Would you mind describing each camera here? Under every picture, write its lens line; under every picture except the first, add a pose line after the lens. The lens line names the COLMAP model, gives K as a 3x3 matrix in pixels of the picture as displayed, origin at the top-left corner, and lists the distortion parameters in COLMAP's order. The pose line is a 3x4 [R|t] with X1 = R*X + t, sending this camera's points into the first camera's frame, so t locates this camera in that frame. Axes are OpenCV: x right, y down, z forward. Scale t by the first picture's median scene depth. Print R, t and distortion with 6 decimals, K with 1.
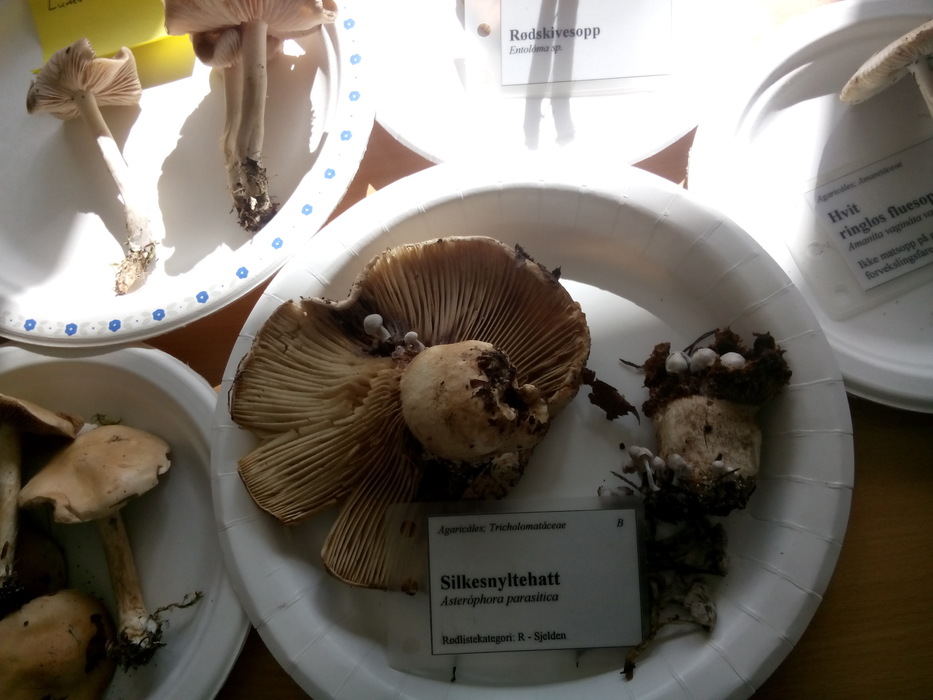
lens RADIAL K [[719.6, 0, 468.6], [0, 719.6, 371.8], [0, 0, 1]] dist [0.088400, -0.128594]
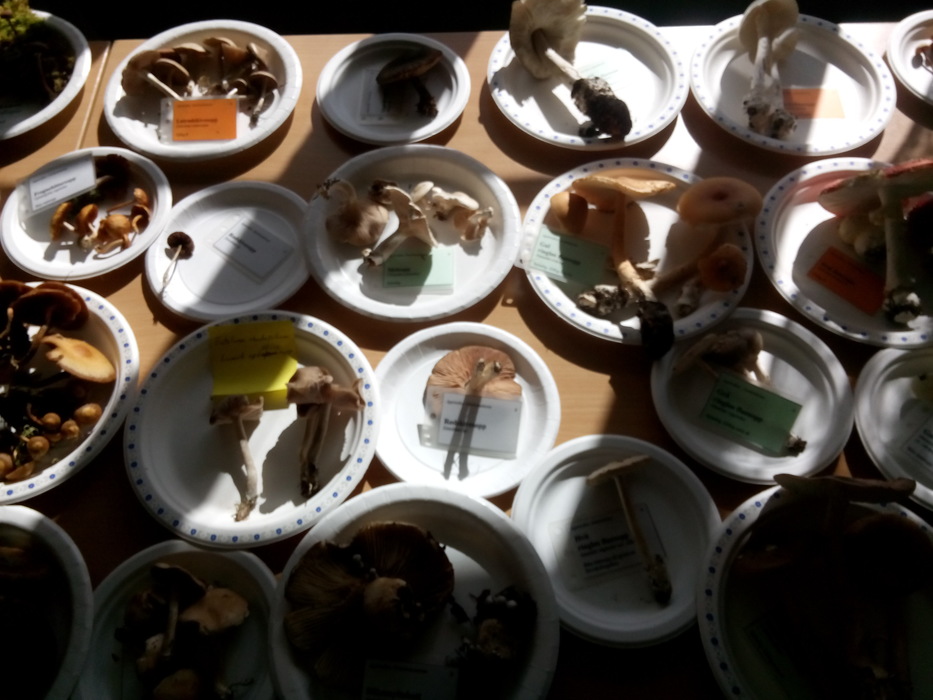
lens RADIAL K [[754.6, 0, 444.9], [0, 754.6, 350.3], [0, 0, 1]] dist [0.124899, -0.256781]
pose [[0.989091, 0.145332, -0.024033, 0.091123], [-0.147063, 0.964885, -0.217644, -0.206562], [-0.008441, 0.218804, 0.975732, -1.327389]]
